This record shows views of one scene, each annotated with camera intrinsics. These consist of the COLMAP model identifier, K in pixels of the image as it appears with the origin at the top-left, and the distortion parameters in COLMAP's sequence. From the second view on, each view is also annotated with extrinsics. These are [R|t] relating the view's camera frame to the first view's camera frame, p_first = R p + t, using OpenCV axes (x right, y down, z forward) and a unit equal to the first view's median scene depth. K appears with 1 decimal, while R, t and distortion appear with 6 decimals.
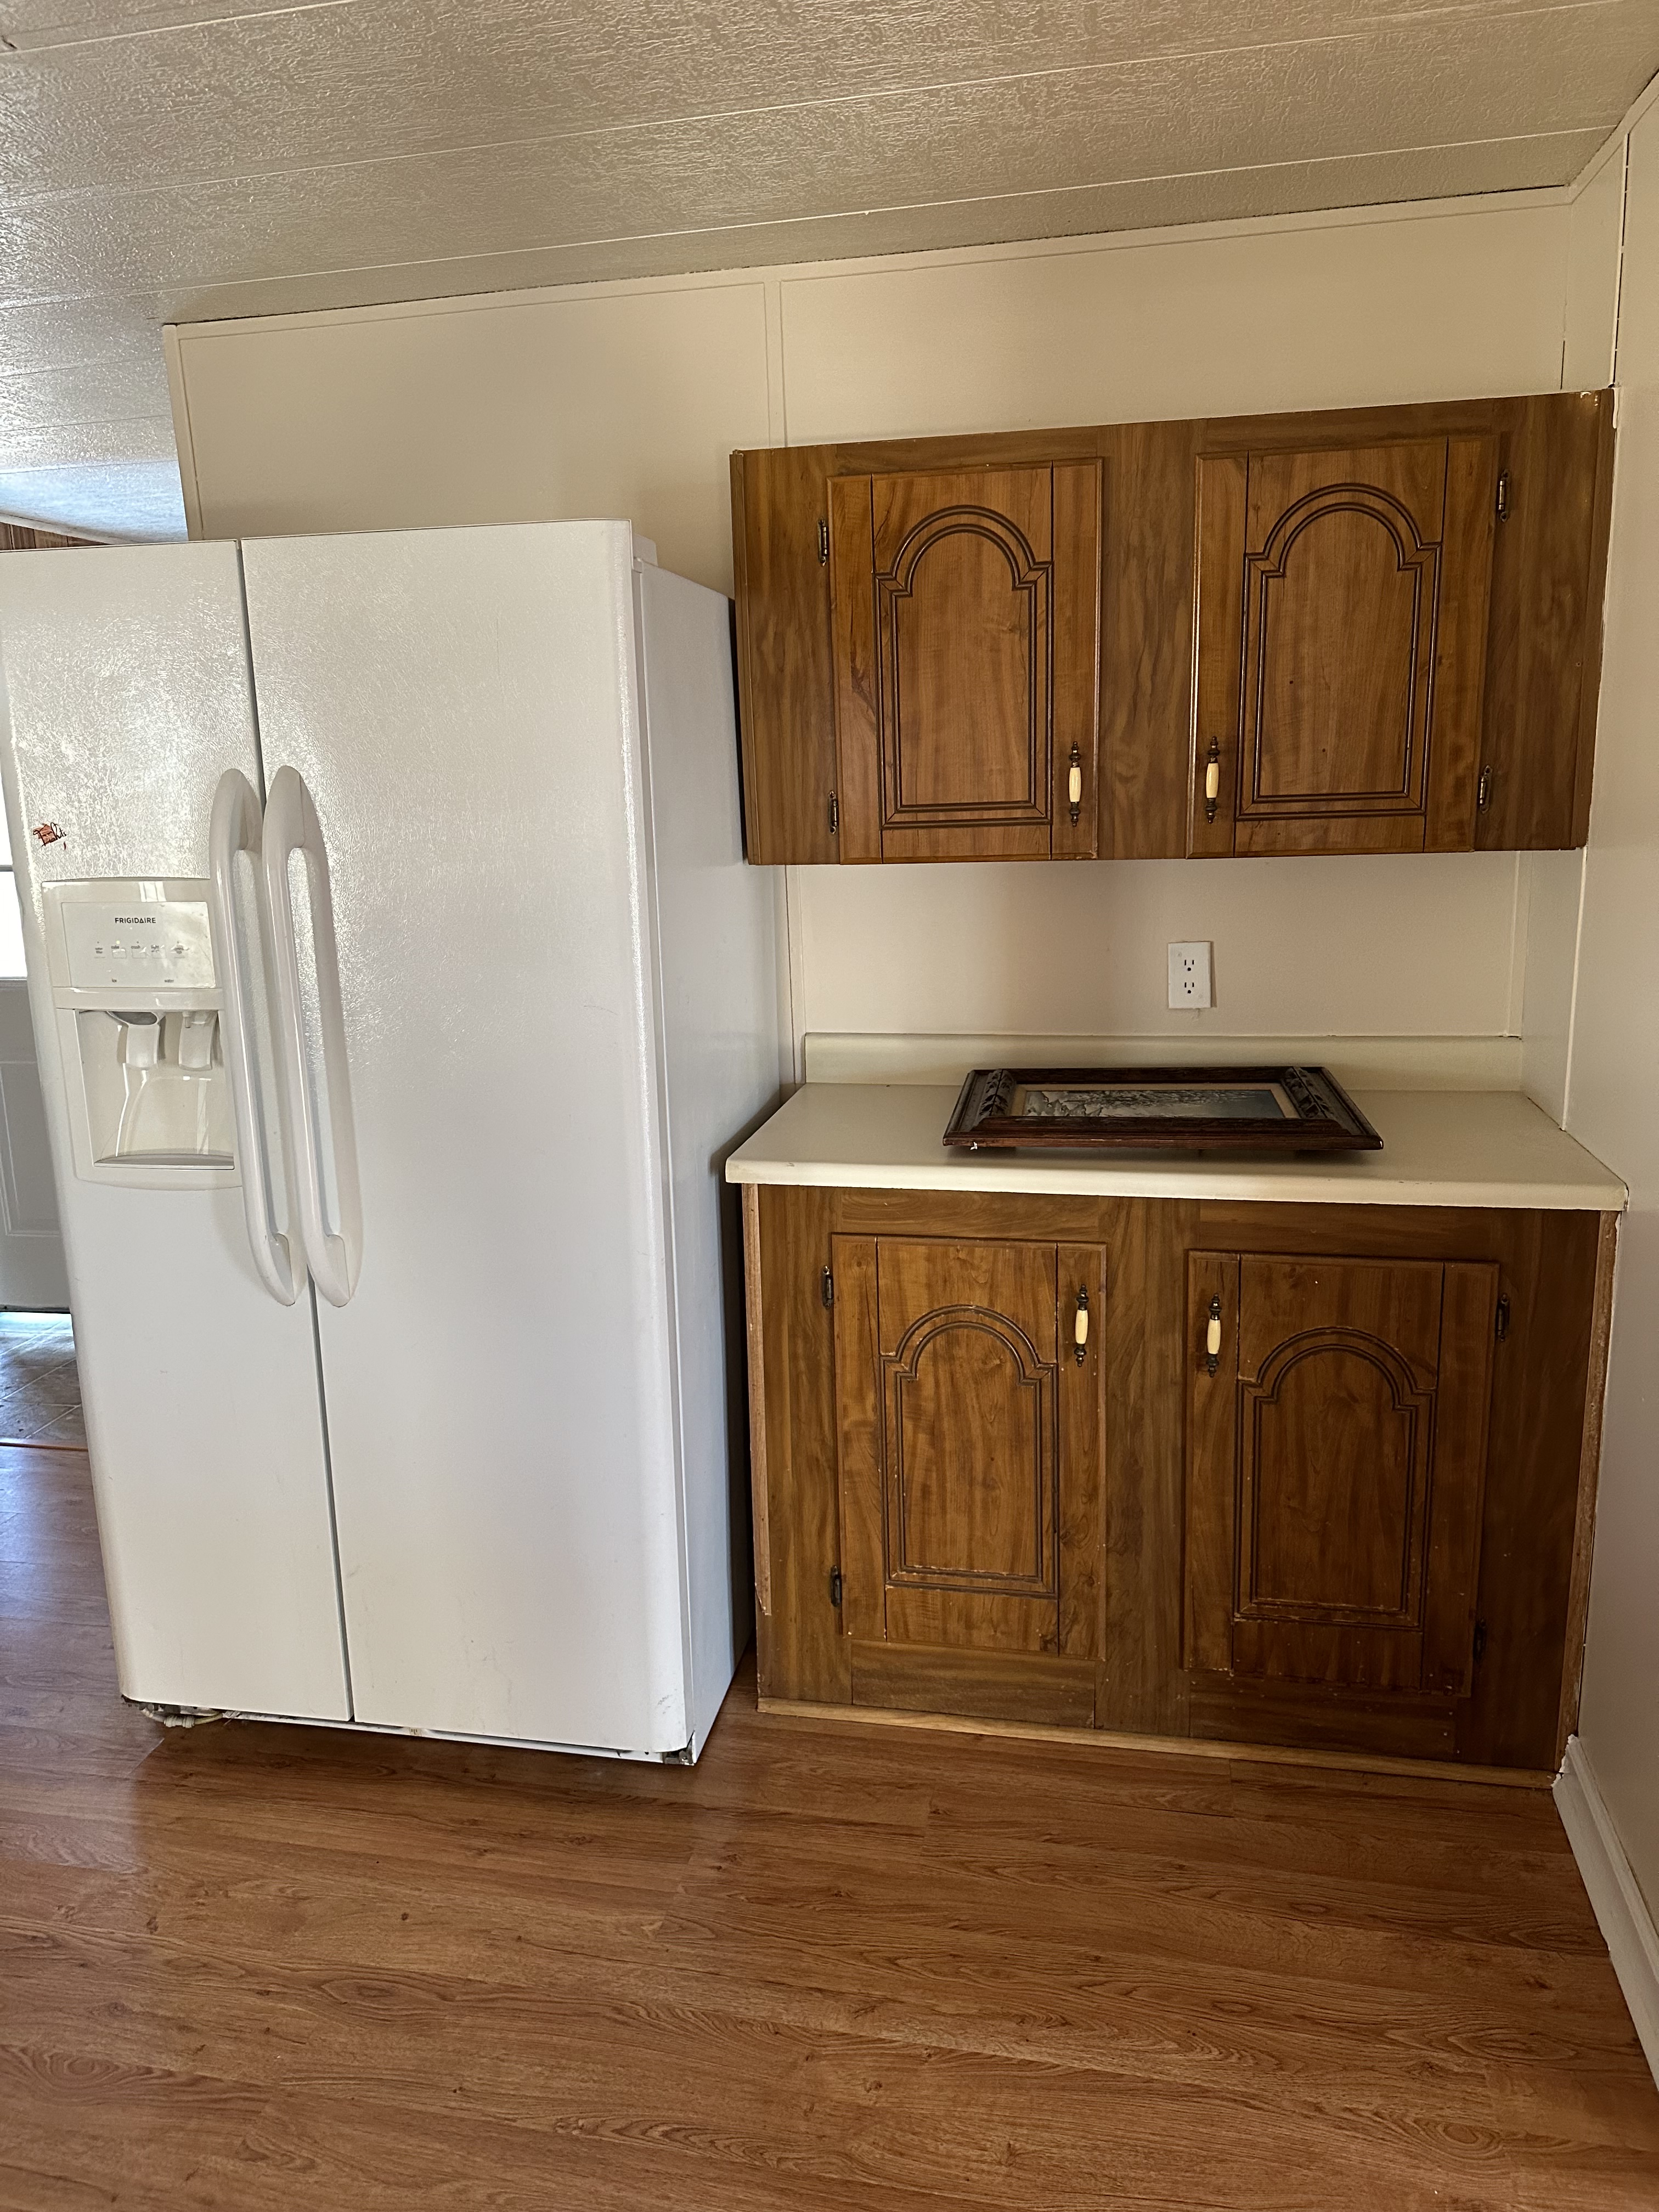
lens RADIAL K [[1539.2, 0, 824.5], [0, 1539.2, 1112.0], [0, 0, 1]] dist [0.105850, -0.136700]
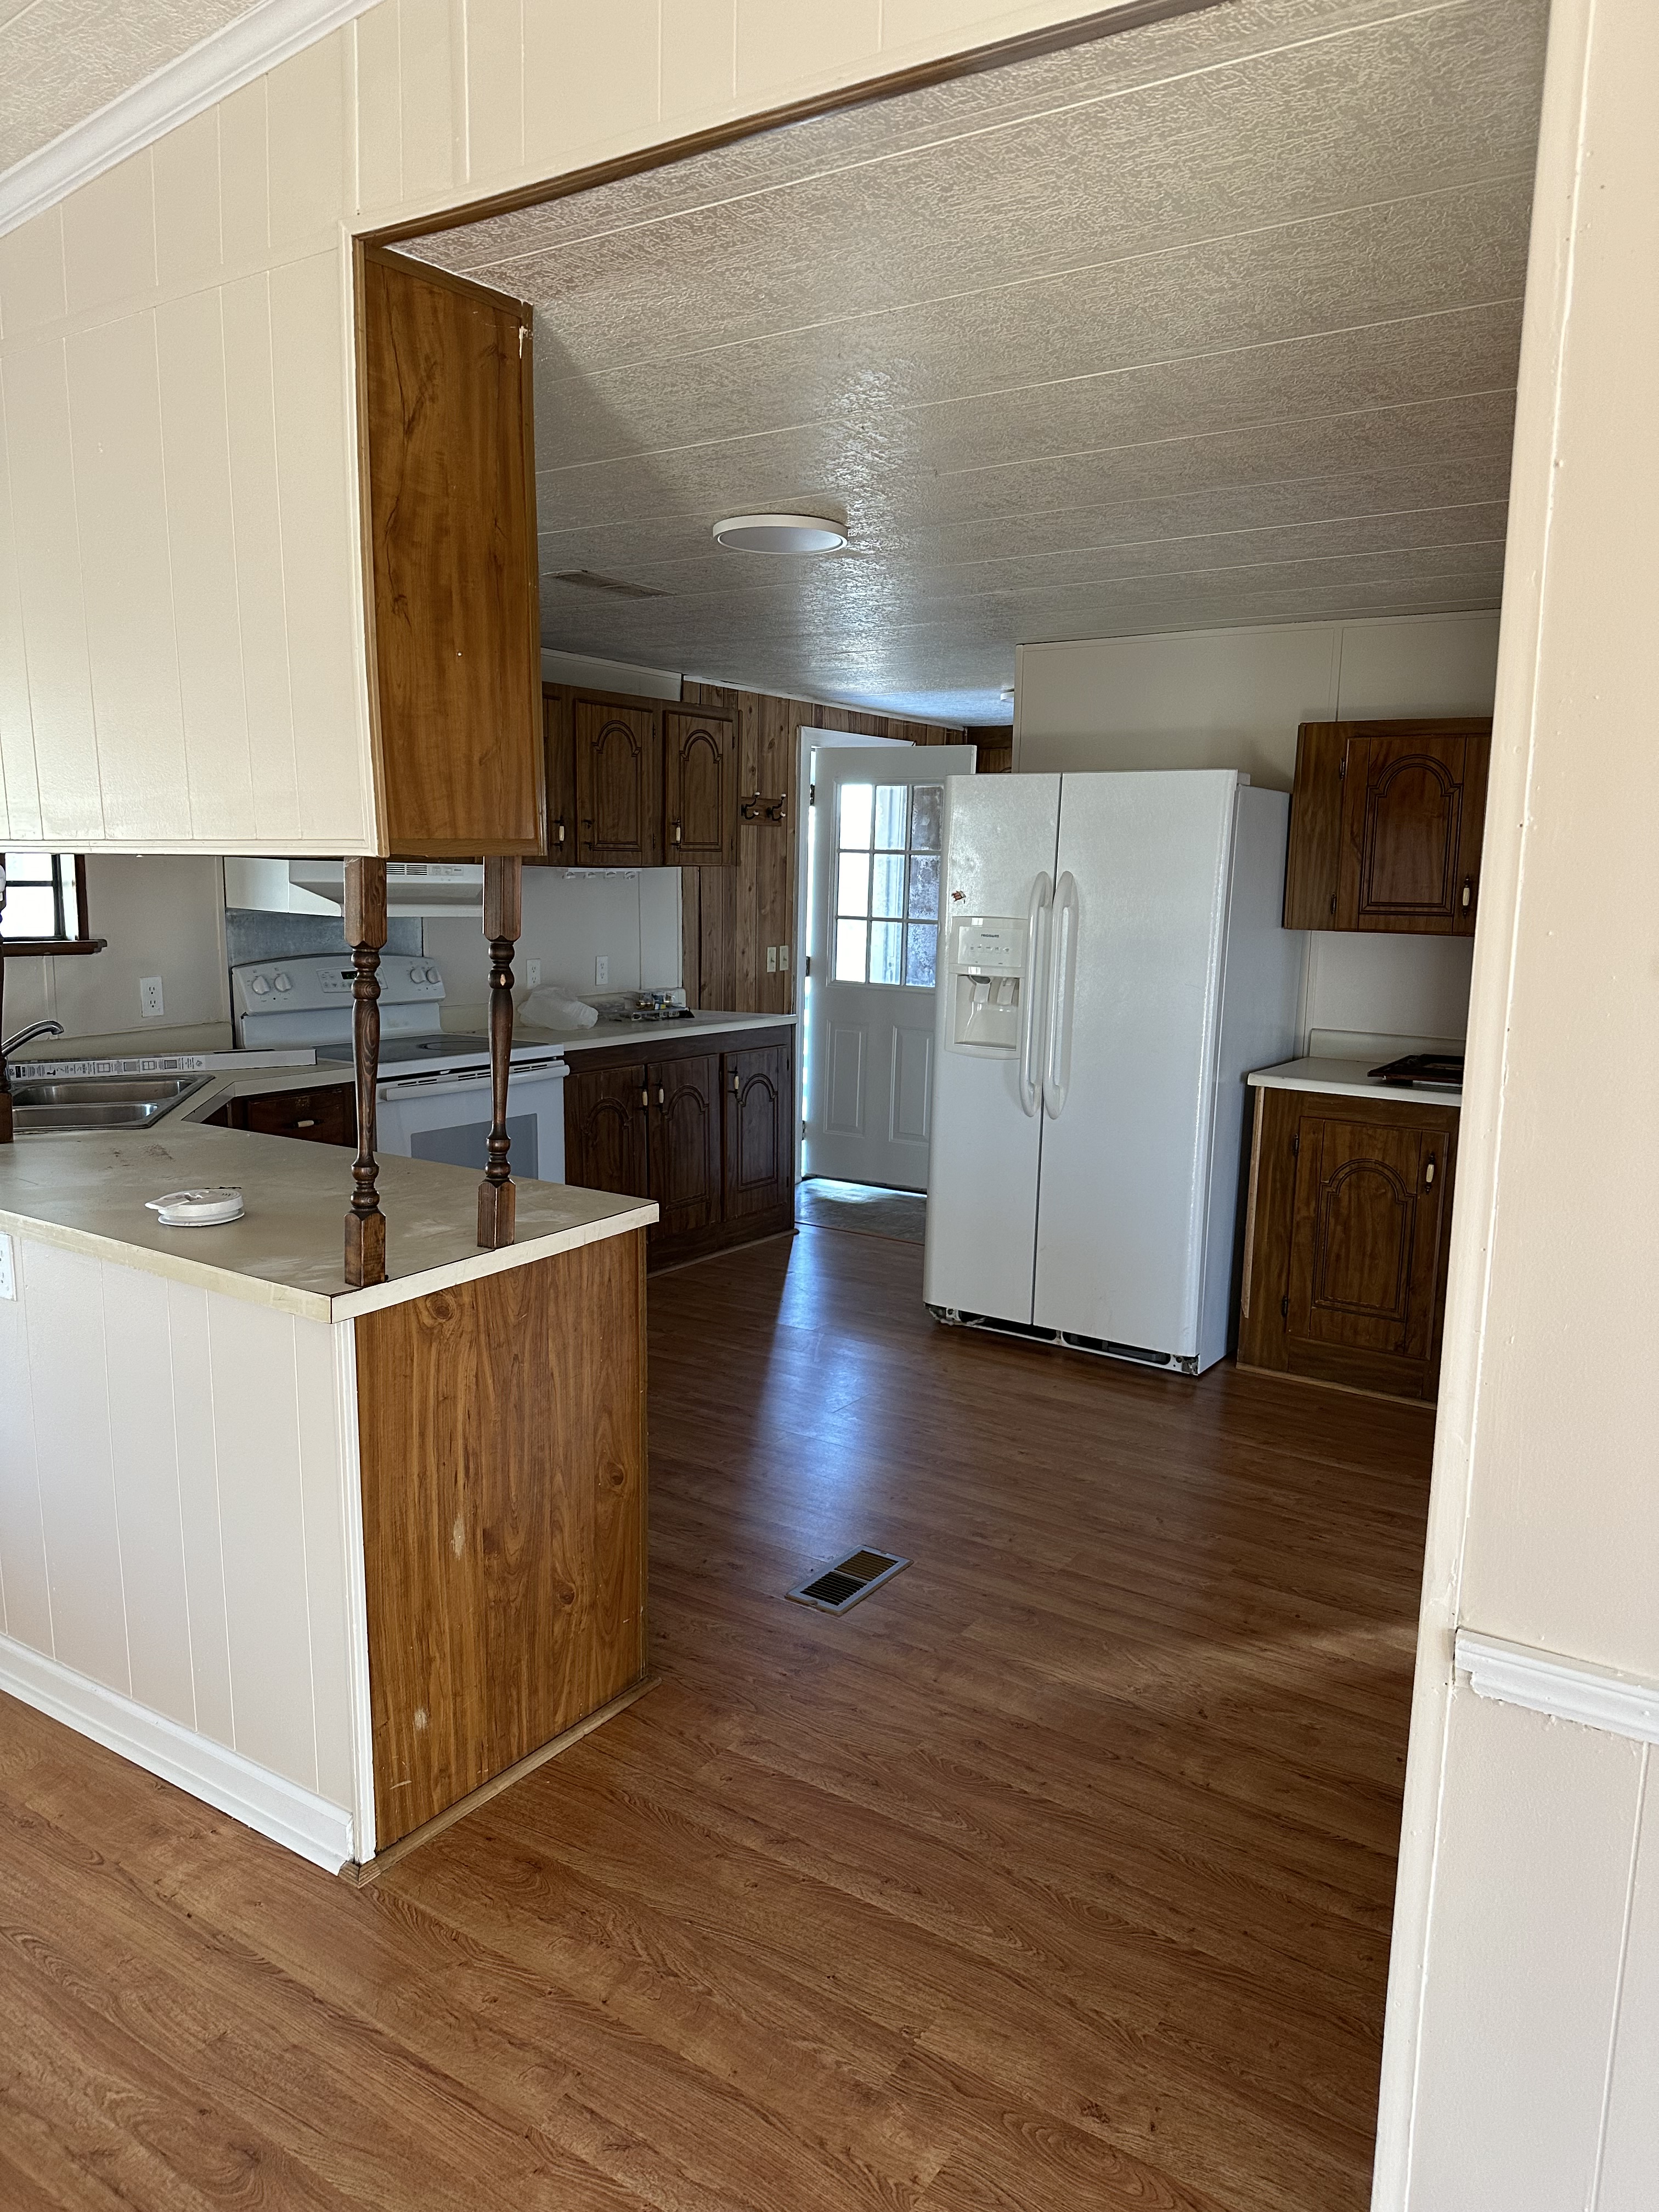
lens RADIAL K [[1539.2, 0, 824.5], [0, 1539.2, 1112.0], [0, 0, 1]] dist [0.105850, -0.136700]
pose [[0.922256, 0.106173, -0.371714, 0.175680], [-0.131707, 0.990315, -0.043914, 0.236142], [0.363452, 0.089457, 0.927308, -1.027682]]
